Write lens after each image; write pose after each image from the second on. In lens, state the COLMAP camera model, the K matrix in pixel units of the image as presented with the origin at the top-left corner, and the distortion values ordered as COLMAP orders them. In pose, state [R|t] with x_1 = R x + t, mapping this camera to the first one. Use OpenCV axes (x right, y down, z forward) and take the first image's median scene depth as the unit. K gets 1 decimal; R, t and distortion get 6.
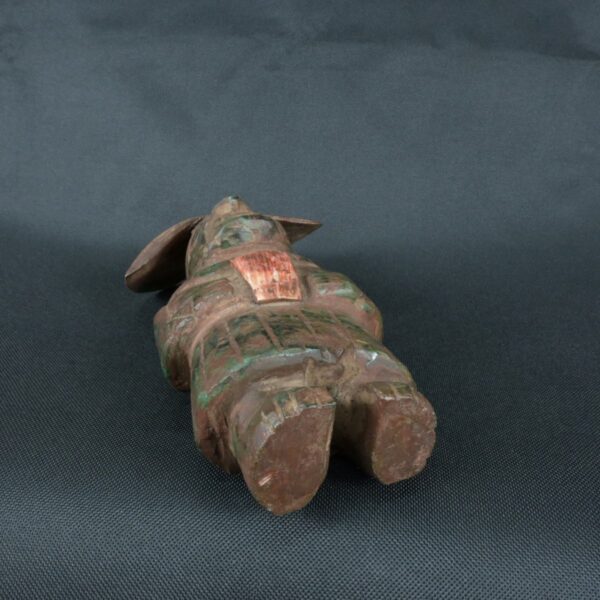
lens RADIAL K [[617.6, 0, 300.0], [0, 617.6, 300.0], [0, 0, 1]] dist [-0.000325, -0.025144]
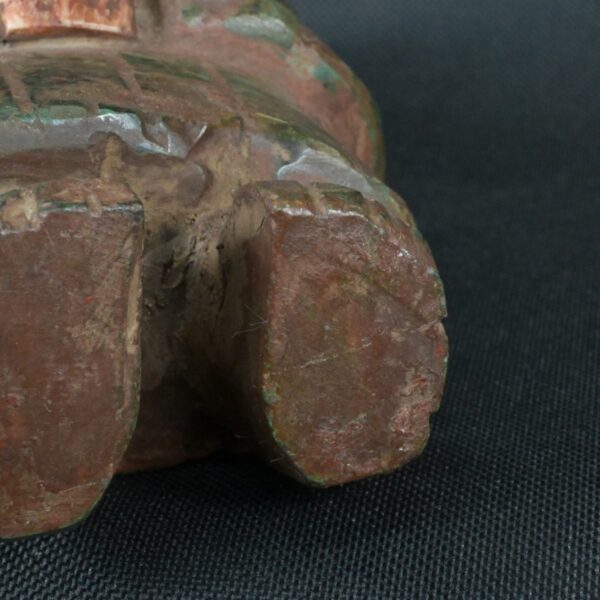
lens RADIAL K [[1965.7, 0, 300.0], [0, 1965.7, 300.0], [0, 0, 1]] dist [0.014027, -0.620352]
pose [[0.997708, 0.000171, -0.067664, 0.211811], [-0.004588, 0.997866, -0.065127, 0.270730], [0.067508, 0.065289, 0.995580, -0.164982]]
